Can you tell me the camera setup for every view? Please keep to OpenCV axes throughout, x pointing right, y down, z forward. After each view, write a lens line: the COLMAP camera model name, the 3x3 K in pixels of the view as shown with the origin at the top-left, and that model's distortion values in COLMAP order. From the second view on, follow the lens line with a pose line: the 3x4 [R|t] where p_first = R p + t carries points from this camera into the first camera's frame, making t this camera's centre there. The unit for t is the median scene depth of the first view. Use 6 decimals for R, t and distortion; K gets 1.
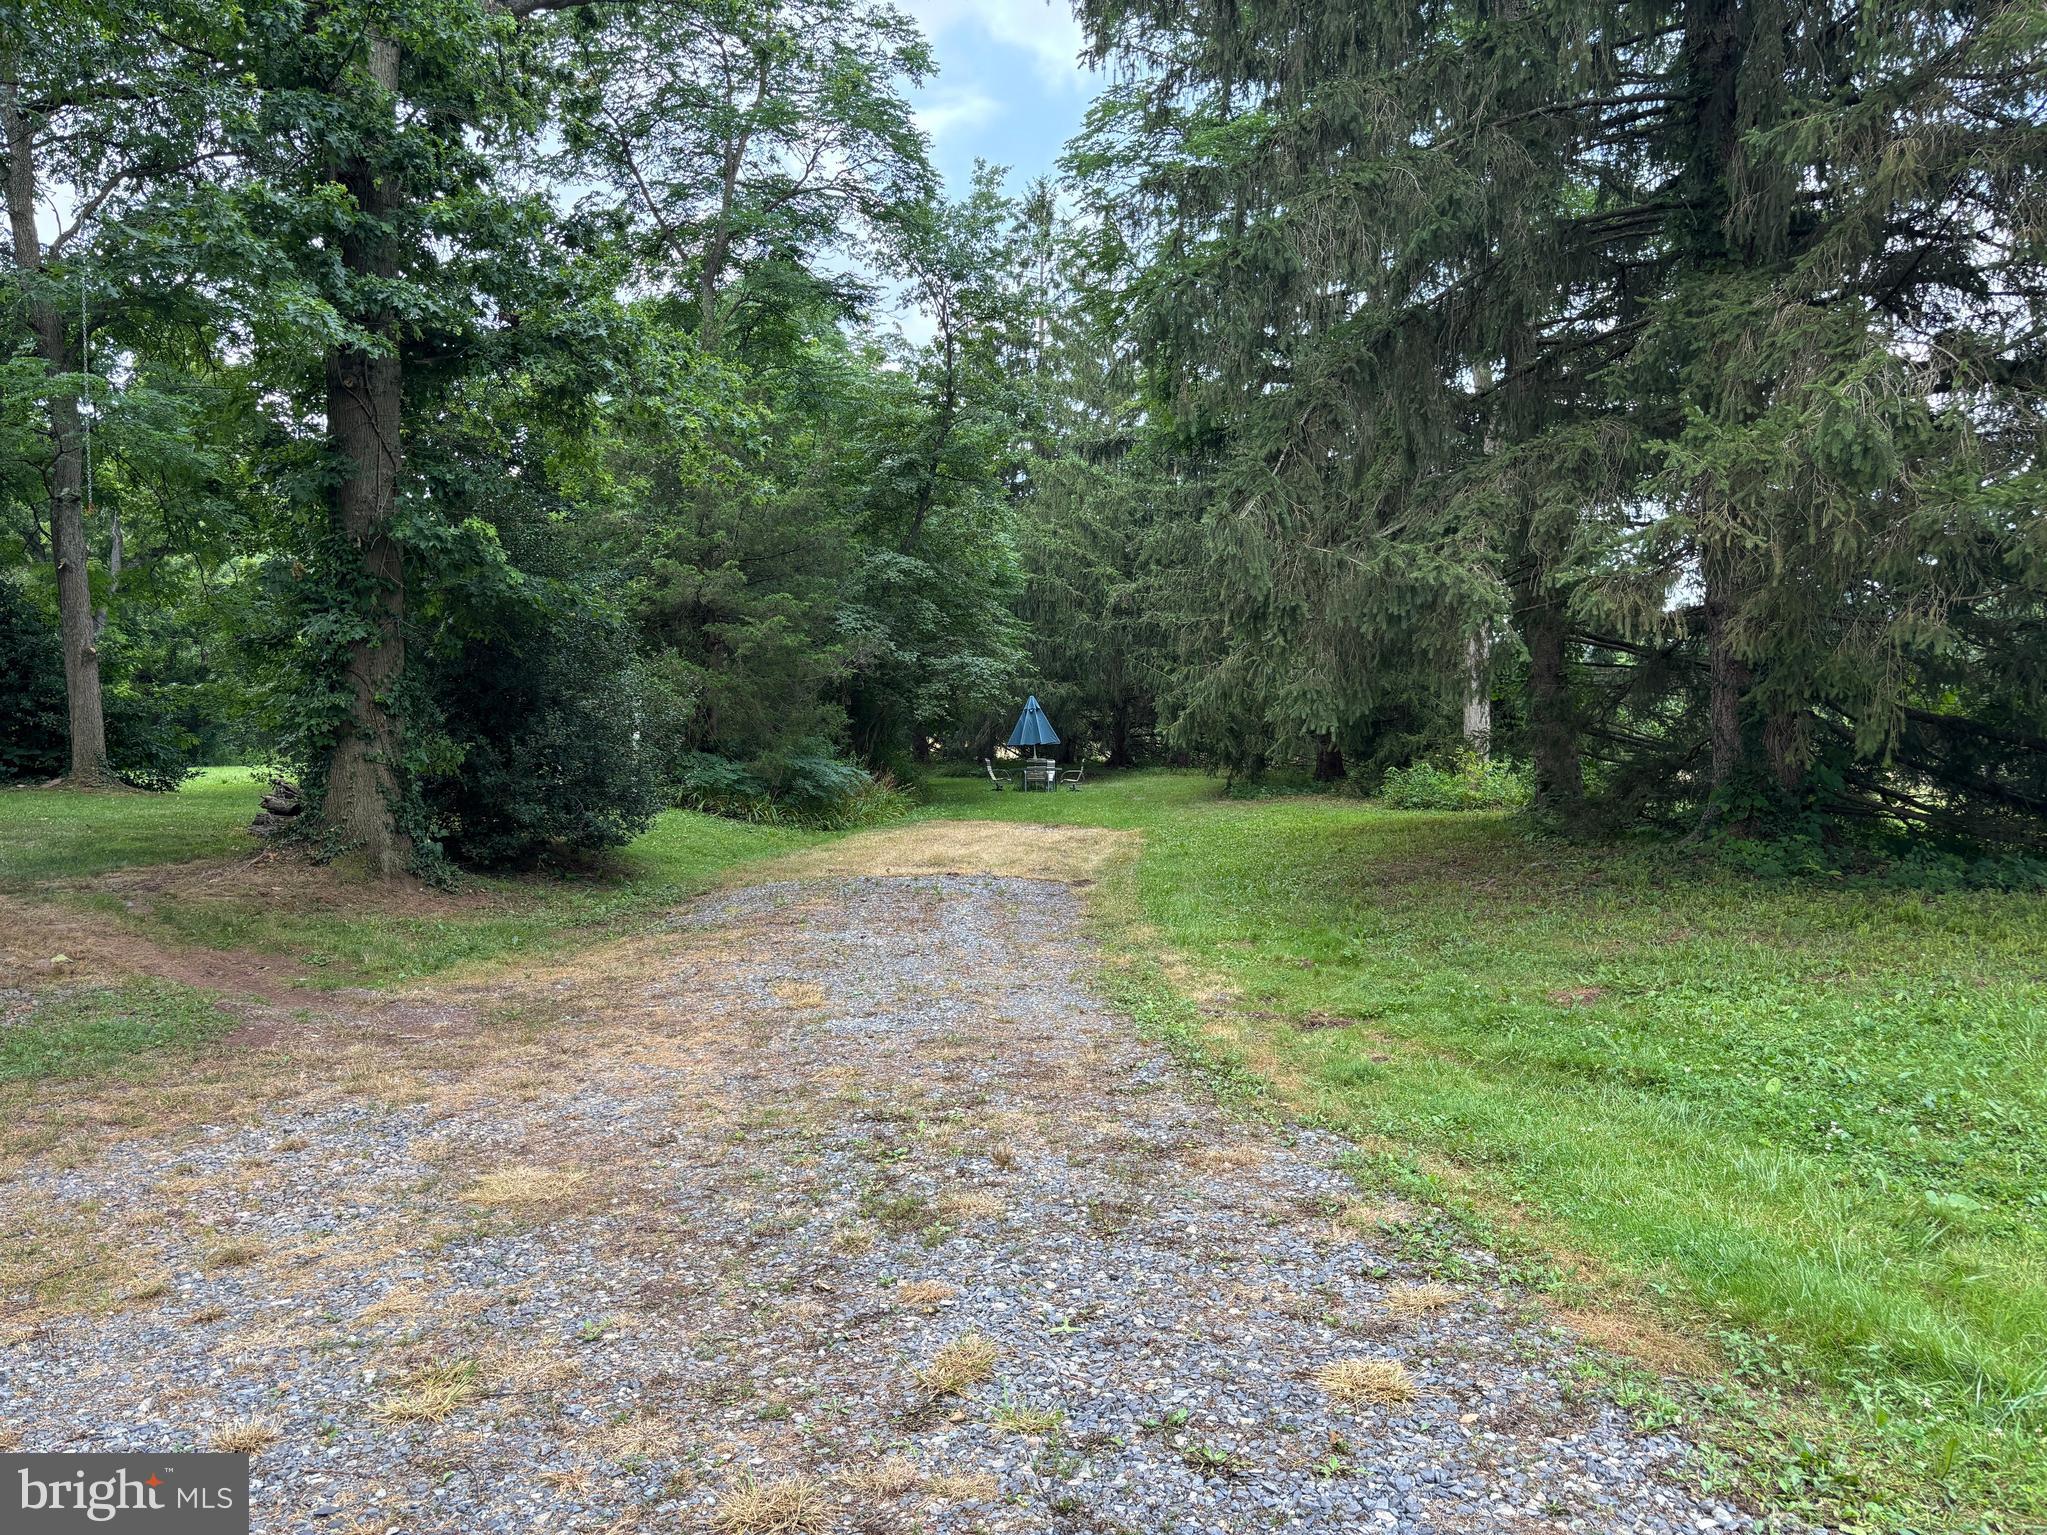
lens RADIAL K [[1545.8, 0, 1022.8], [0, 1545.8, 777.3], [0, 0, 1]] dist [0.044208, -0.025130]
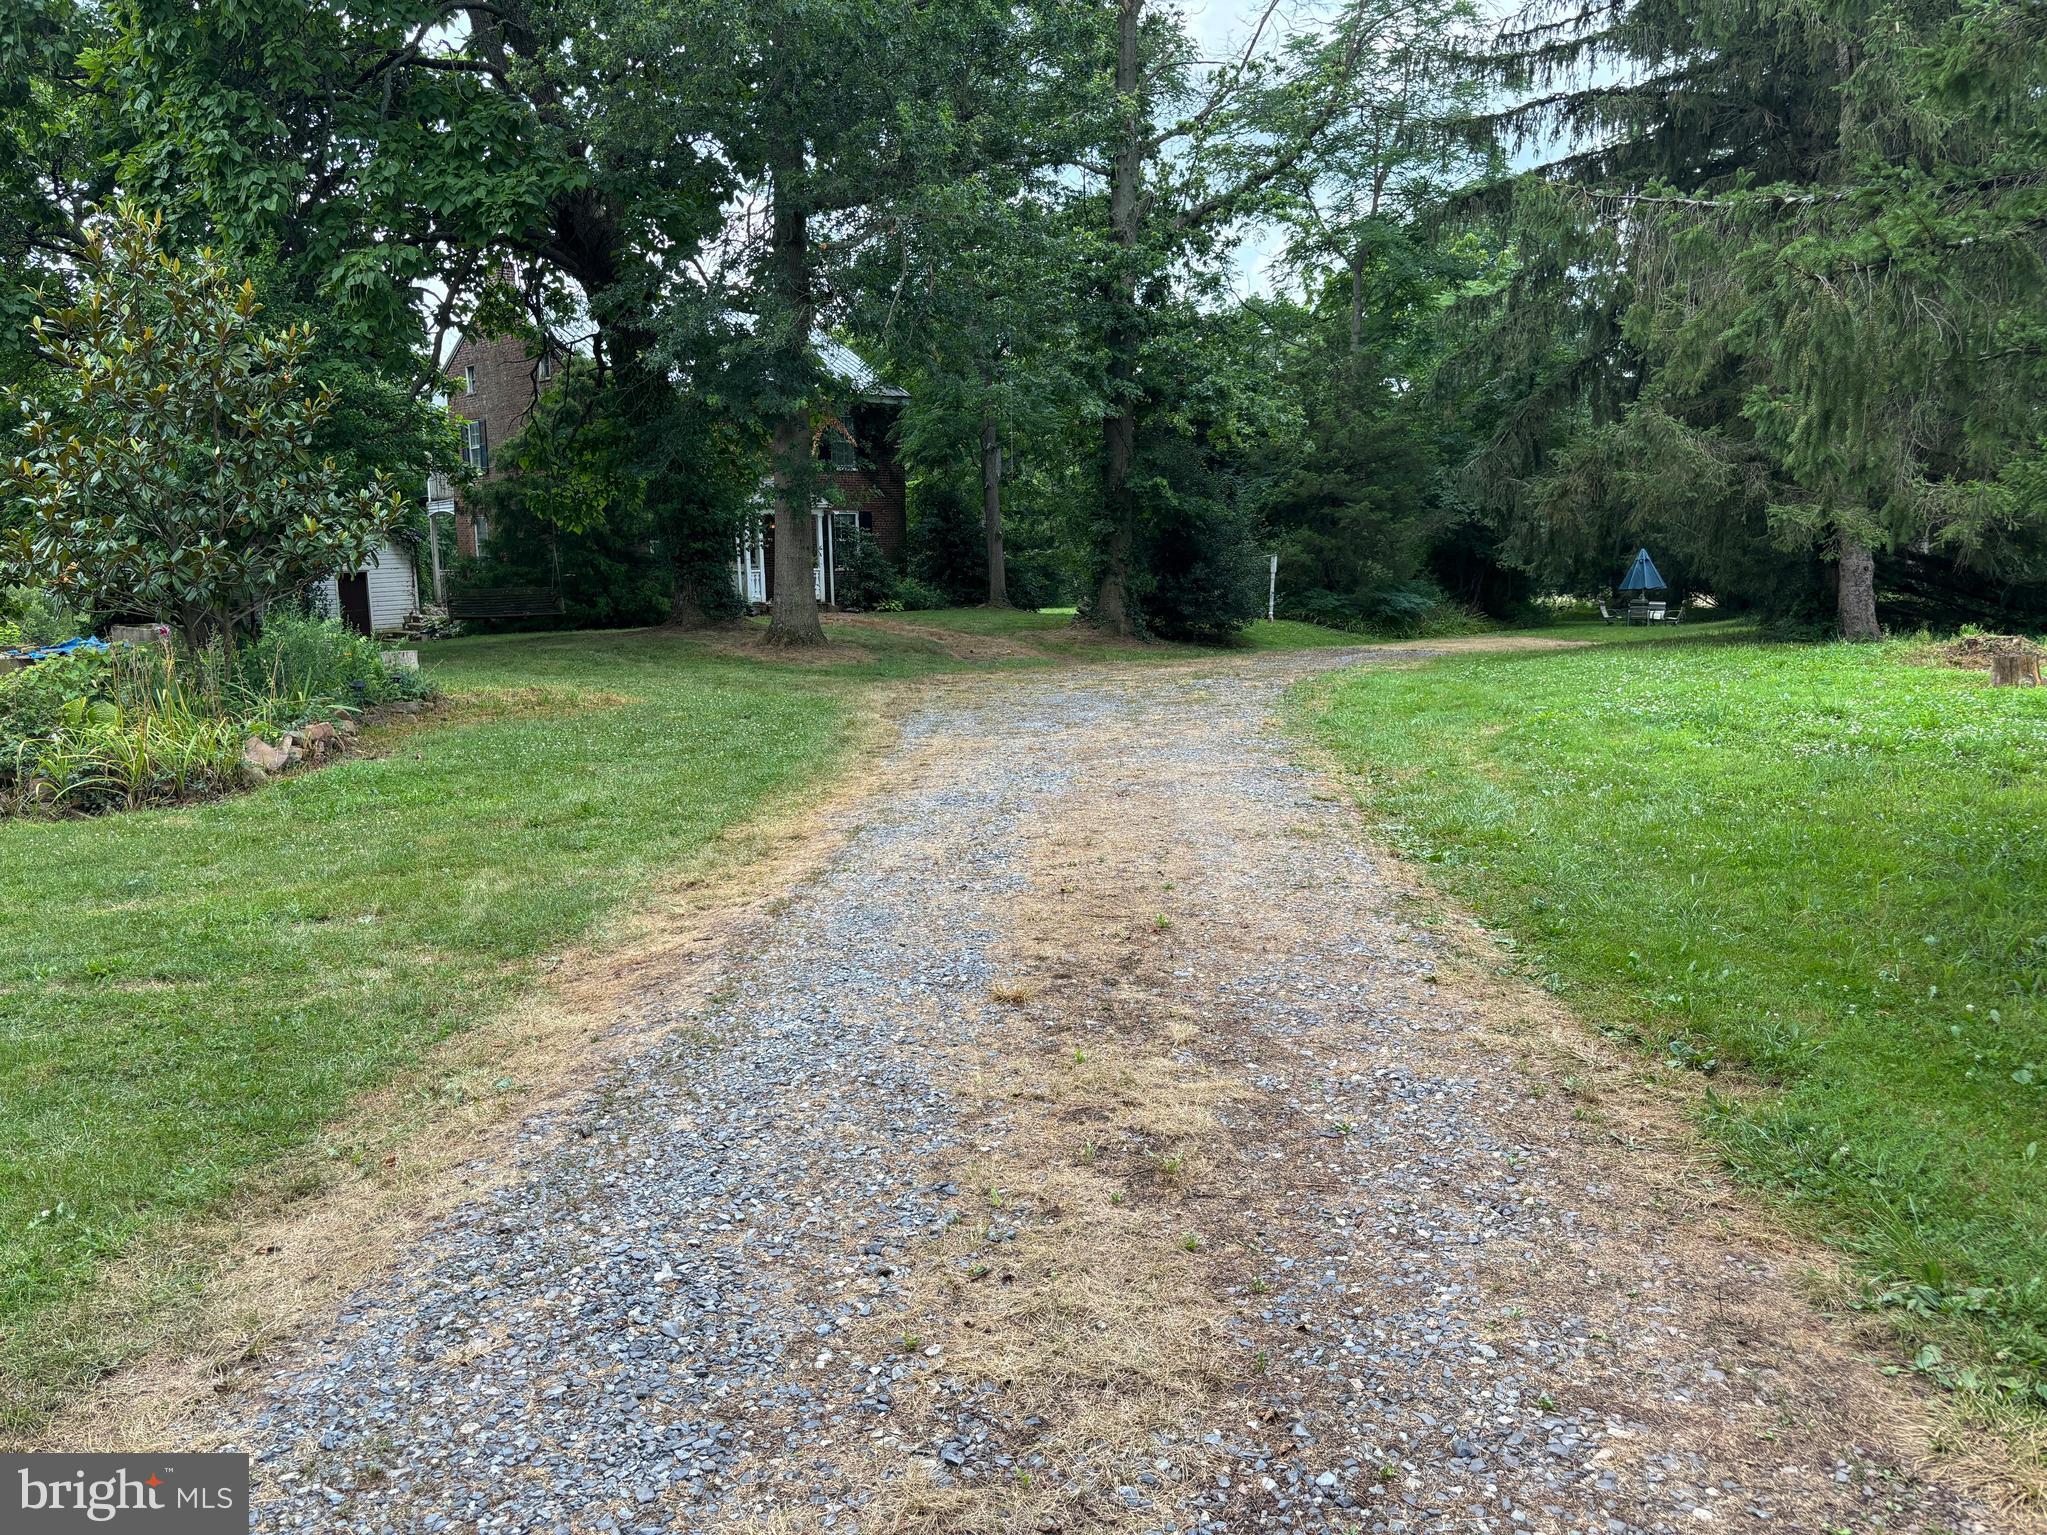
lens RADIAL K [[1545.8, 0, 1020.3], [0, 1545.8, 767.4], [0, 0, 1]] dist [0.044208, -0.025130]
pose [[0.876479, 0.053584, -0.478448, 0.312397], [-0.013086, 0.996071, 0.087583, 0.033510], [0.481261, -0.070503, 0.873737, -0.600349]]
